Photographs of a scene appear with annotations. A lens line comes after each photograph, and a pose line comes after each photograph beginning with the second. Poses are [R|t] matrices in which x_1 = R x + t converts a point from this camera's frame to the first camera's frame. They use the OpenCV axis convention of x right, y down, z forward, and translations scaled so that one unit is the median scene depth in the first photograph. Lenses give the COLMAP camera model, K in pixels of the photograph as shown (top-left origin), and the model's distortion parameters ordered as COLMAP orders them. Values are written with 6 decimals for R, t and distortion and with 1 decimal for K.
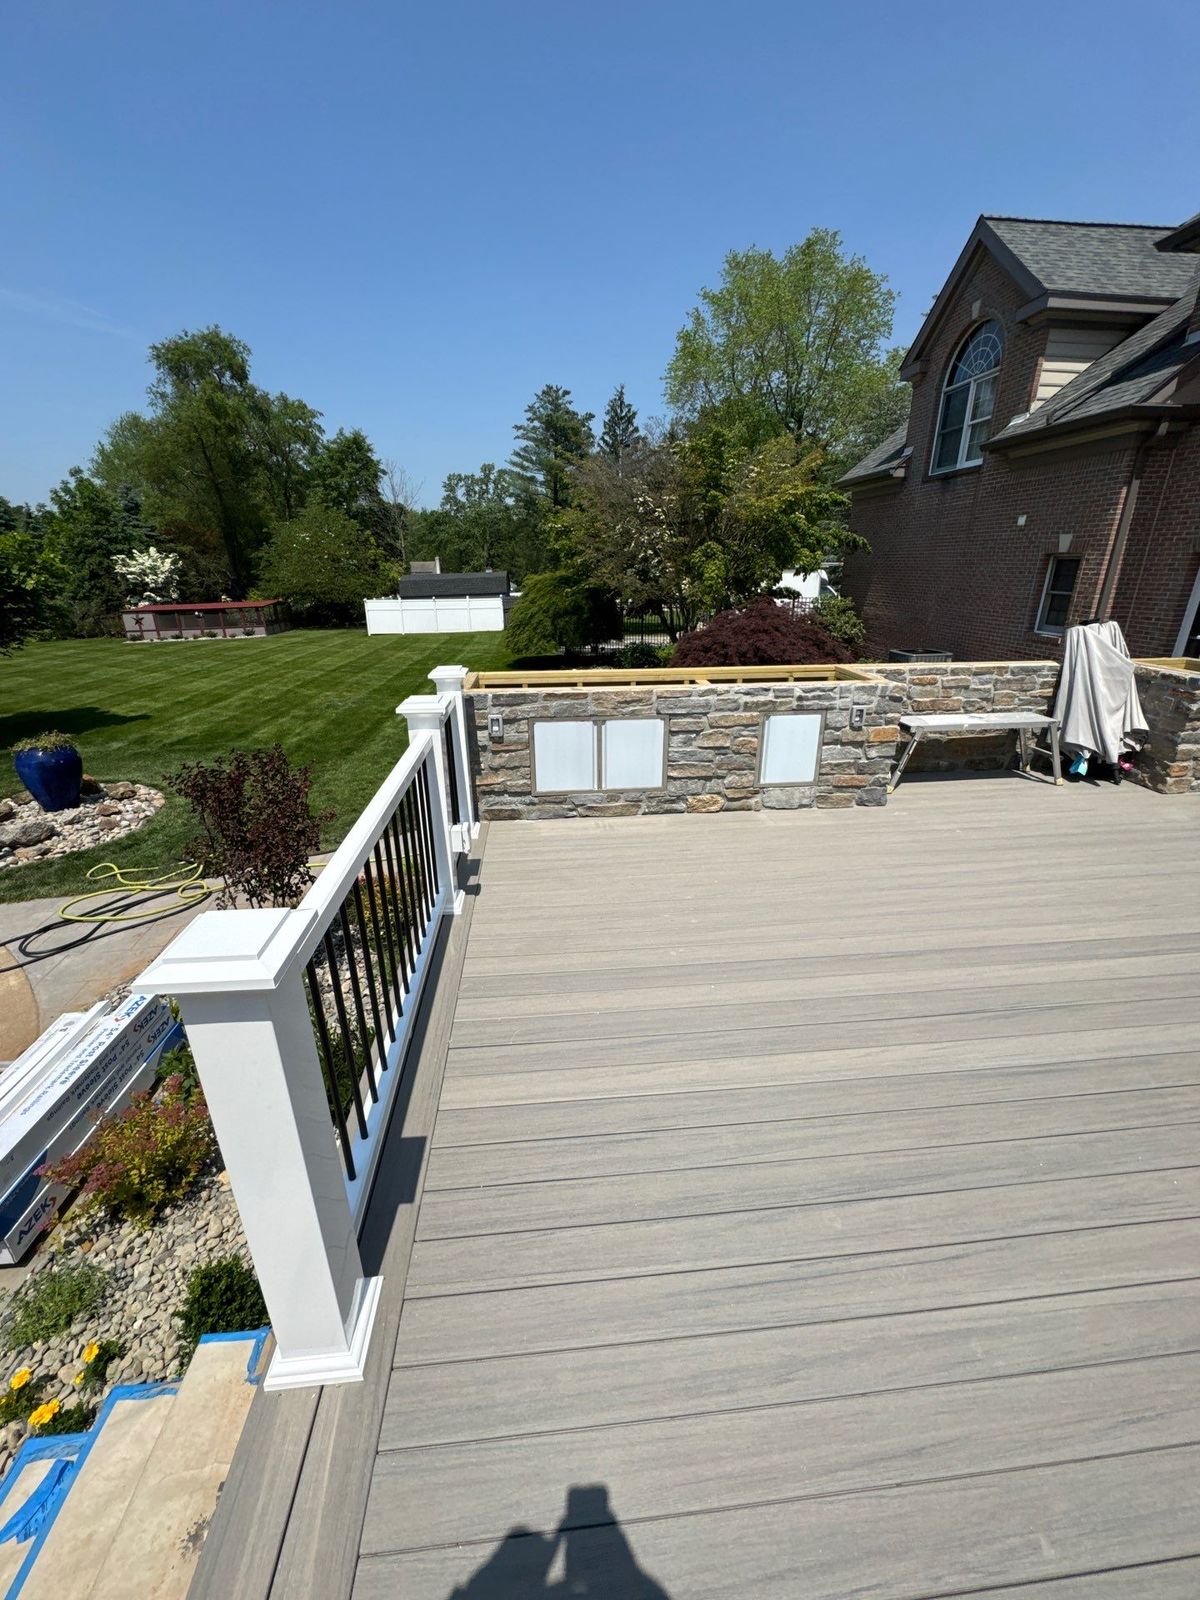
lens RADIAL K [[638.1, 0, 603.1], [0, 638.1, 801.4], [0, 0, 1]] dist [-0.005607, 0.000835]
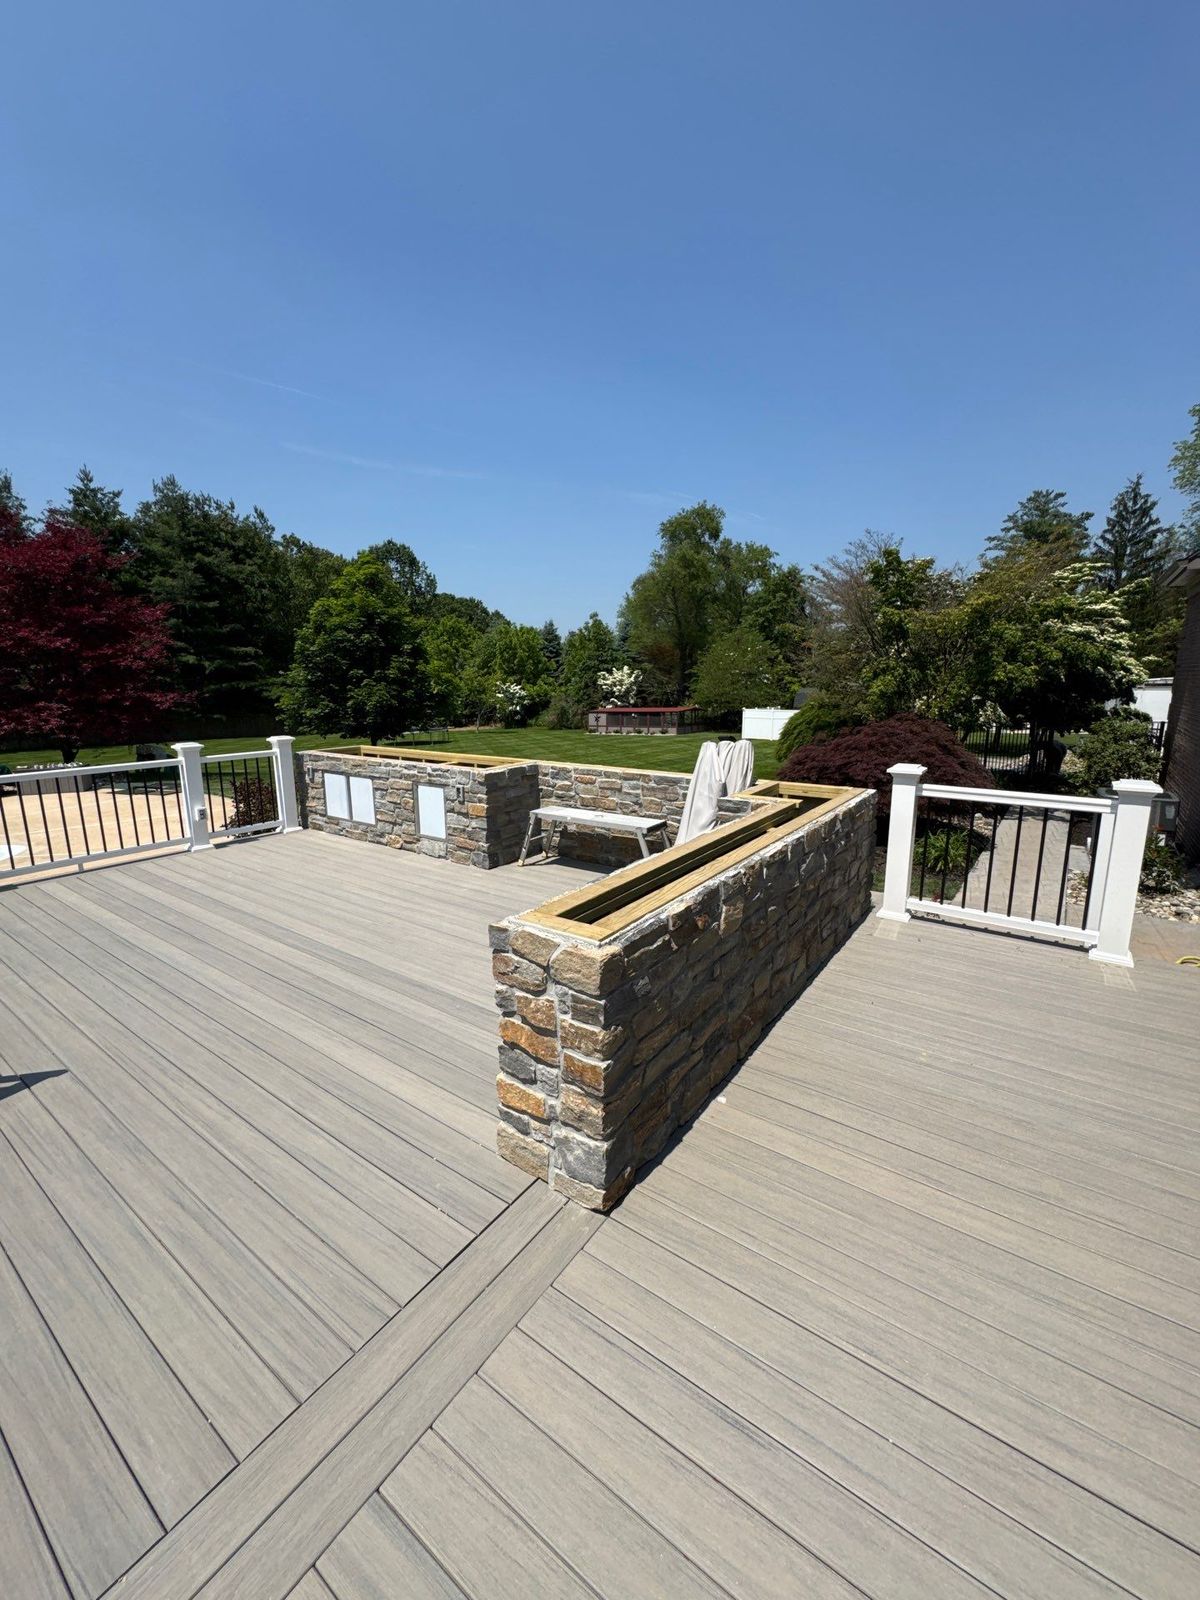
lens RADIAL K [[638.1, 0, 603.1], [0, 638.1, 801.4], [0, 0, 1]] dist [-0.005607, 0.000835]
pose [[0.757395, 0.121796, -0.641498, 1.270750], [-0.225096, 0.970929, -0.081421, -0.065285], [0.612932, 0.206067, 0.762792, 0.151074]]
